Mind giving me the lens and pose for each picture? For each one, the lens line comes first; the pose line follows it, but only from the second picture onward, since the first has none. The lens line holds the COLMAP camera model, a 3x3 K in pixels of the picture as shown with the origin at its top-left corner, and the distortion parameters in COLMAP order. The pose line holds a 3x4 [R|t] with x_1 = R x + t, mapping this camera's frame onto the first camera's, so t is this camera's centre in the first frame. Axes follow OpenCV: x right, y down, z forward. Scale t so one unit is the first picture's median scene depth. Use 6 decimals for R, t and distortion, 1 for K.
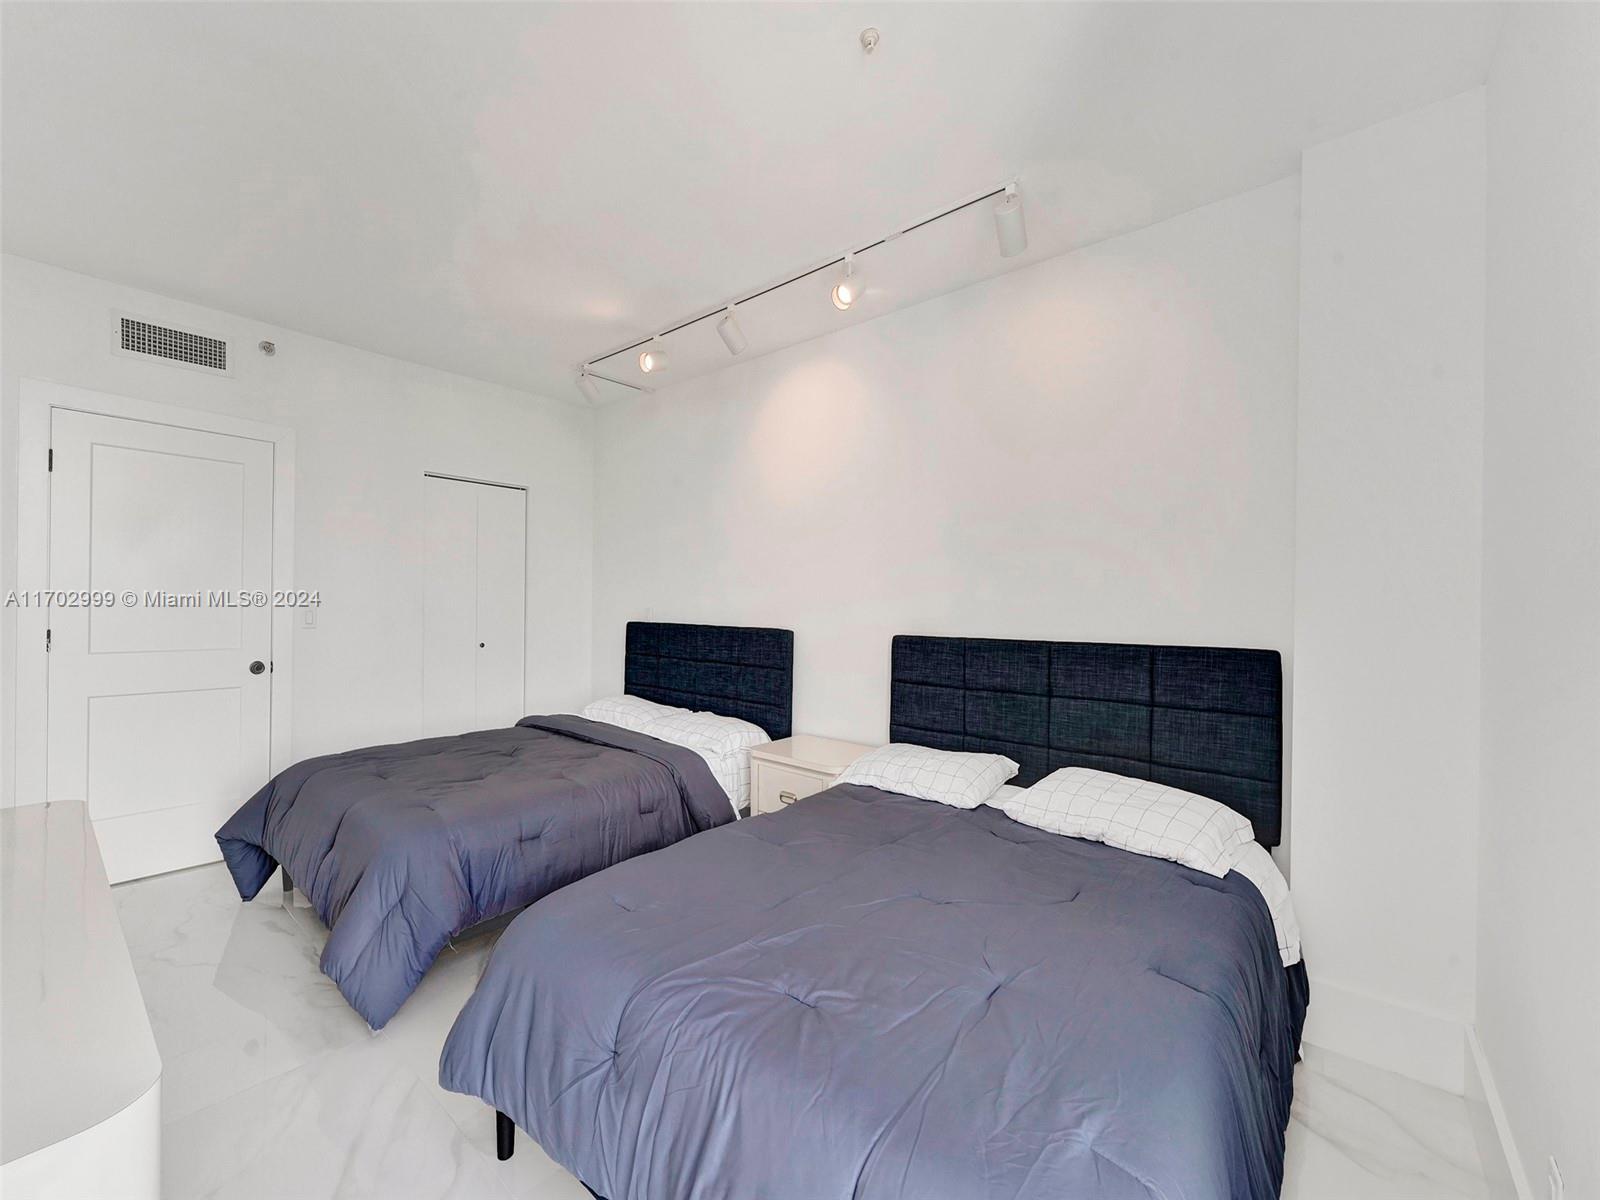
lens RADIAL K [[641.2, 0, 786.7], [0, 641.2, 607.1], [0, 0, 1]] dist [-0.000086, -0.000028]
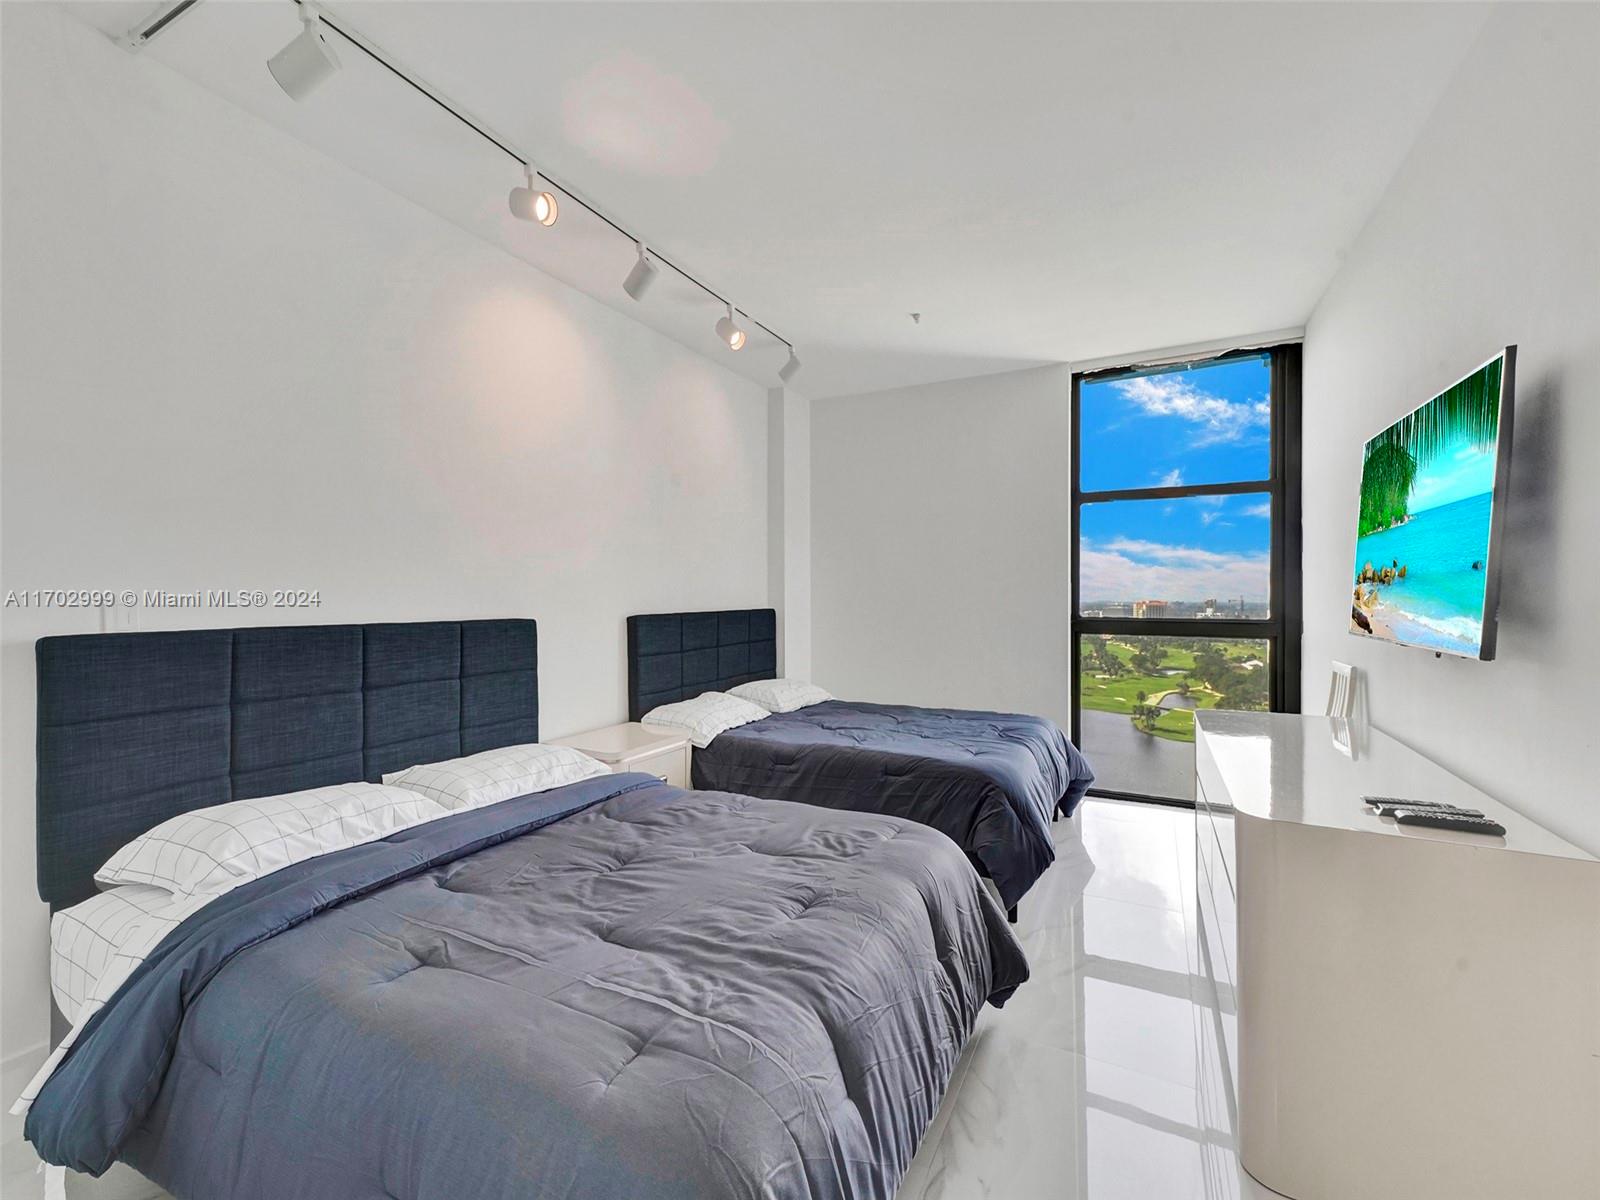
lens RADIAL K [[685.0, 0, 800.0], [0, 685.0, 600.0], [0, 0, 1]] dist [0.001229, 0.000111]
pose [[-0.240344, -0.016668, 0.970545, -1.021168], [0.001740, 0.999844, 0.017602, -0.002220], [-0.970686, 0.005919, -0.240278, 0.994104]]
